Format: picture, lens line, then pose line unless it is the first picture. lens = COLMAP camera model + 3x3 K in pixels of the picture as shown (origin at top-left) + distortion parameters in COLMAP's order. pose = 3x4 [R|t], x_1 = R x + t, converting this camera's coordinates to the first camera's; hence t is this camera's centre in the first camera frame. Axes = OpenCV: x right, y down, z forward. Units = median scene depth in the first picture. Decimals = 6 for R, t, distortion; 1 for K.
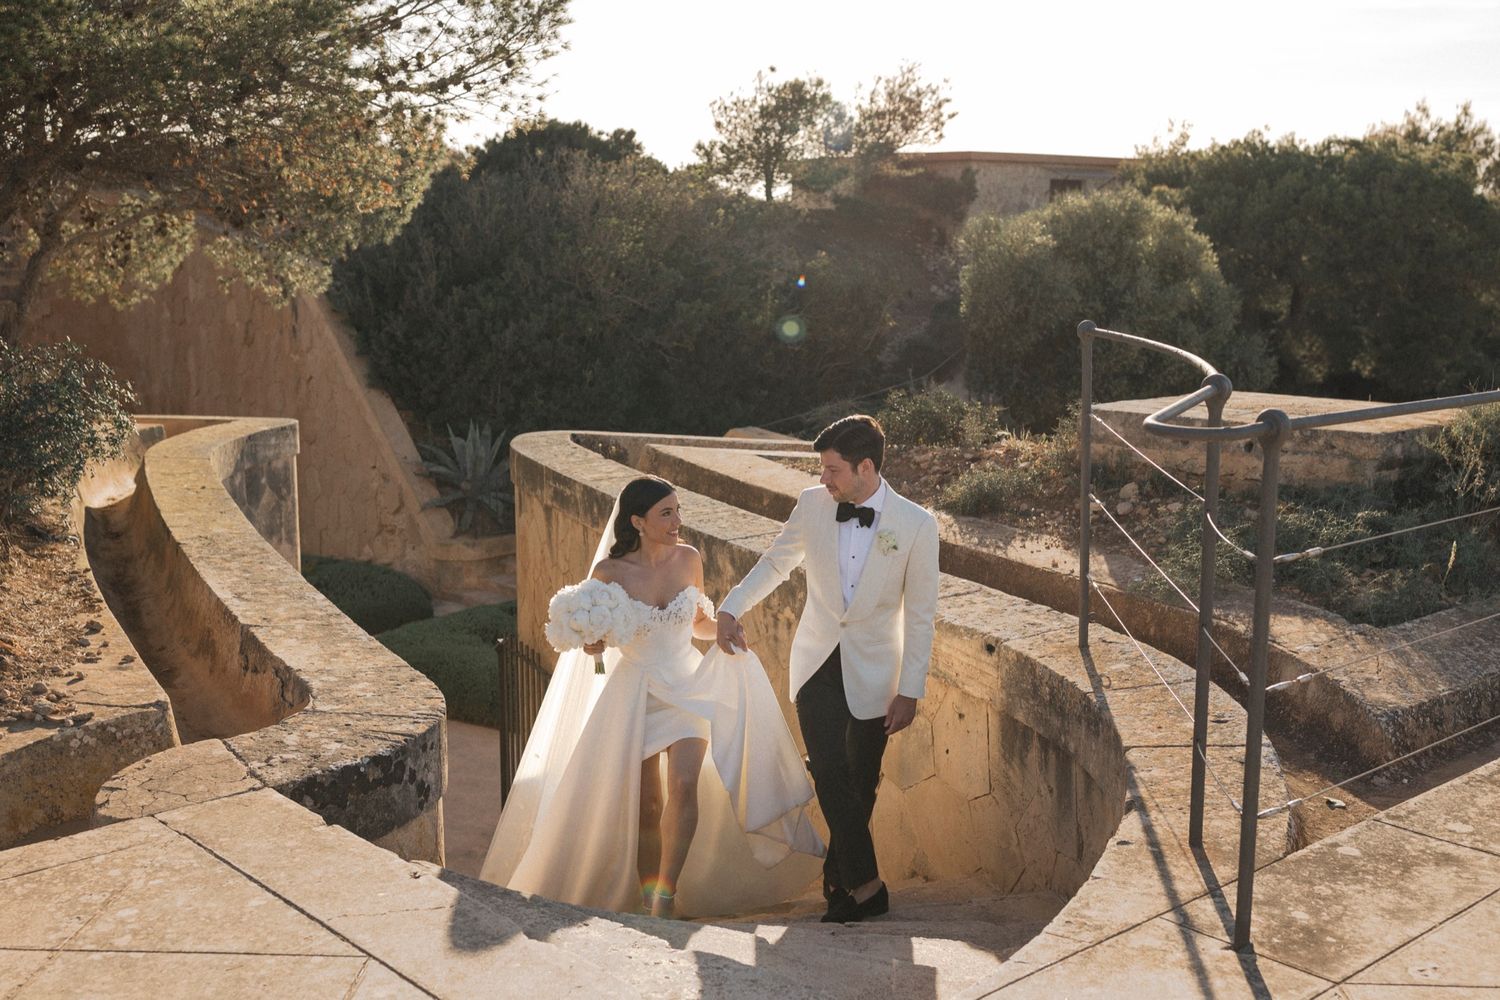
lens RADIAL K [[1489.8, 0, 751.6], [0, 1489.8, 561.2], [0, 0, 1]] dist [-0.000927, -0.014847]
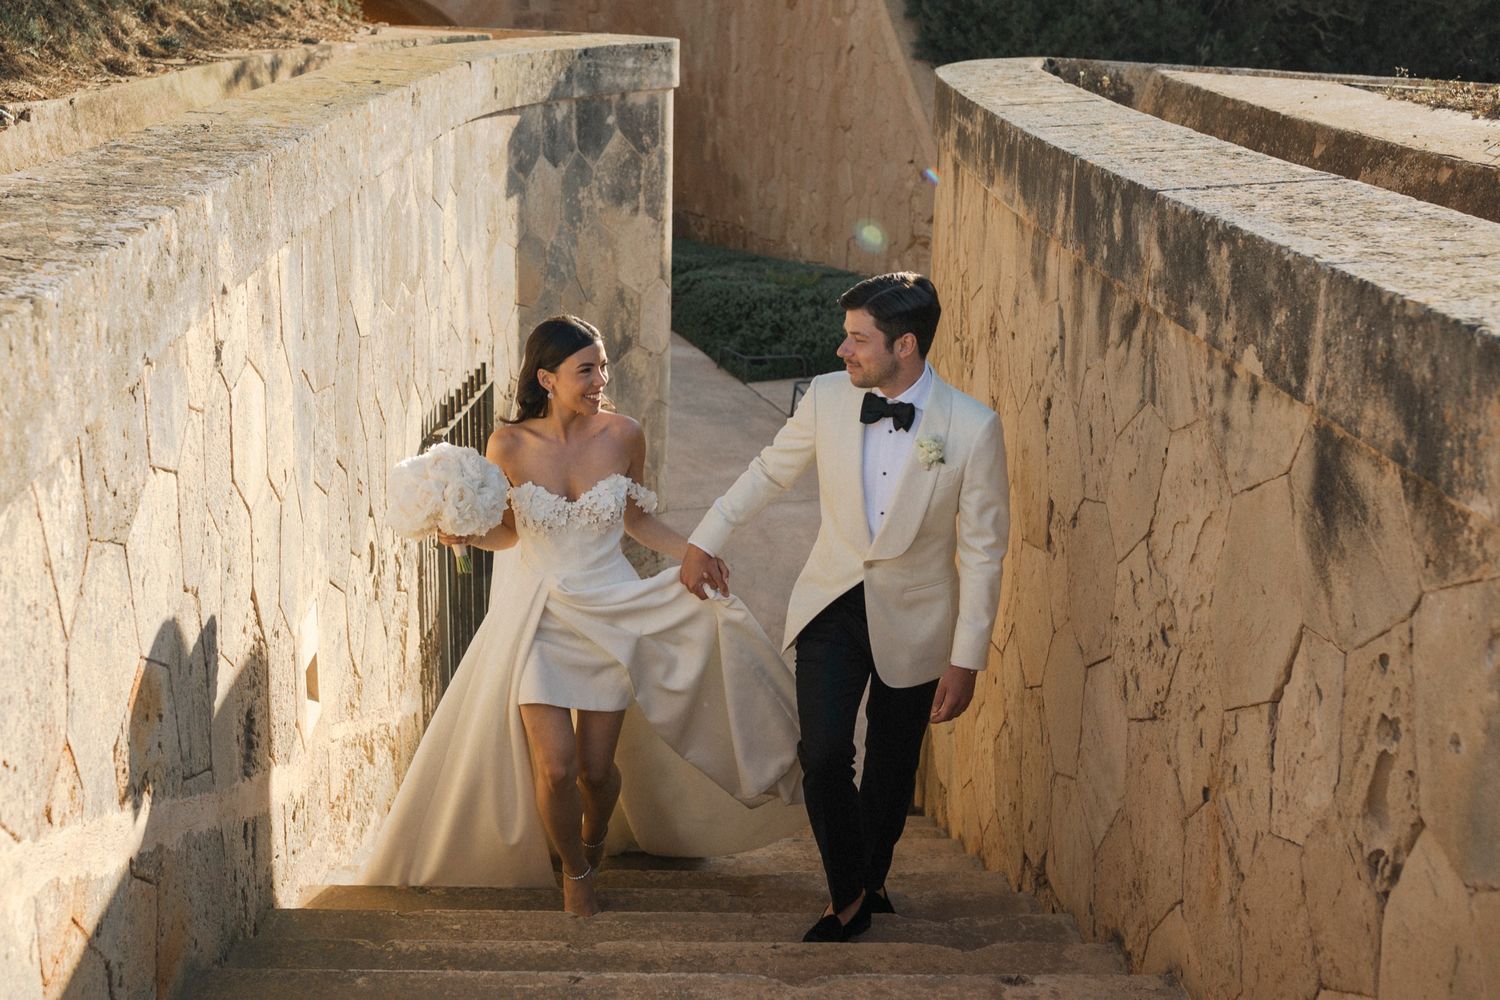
lens RADIAL K [[1489.8, 0, 751.6], [0, 1489.8, 561.2], [0, 0, 1]] dist [-0.000927, -0.014847]
pose [[0.902467, 0.152445, -0.402881, 0.048273], [-0.084318, 0.979707, 0.181835, 0.016622], [0.422426, -0.130130, 0.897008, 0.363776]]
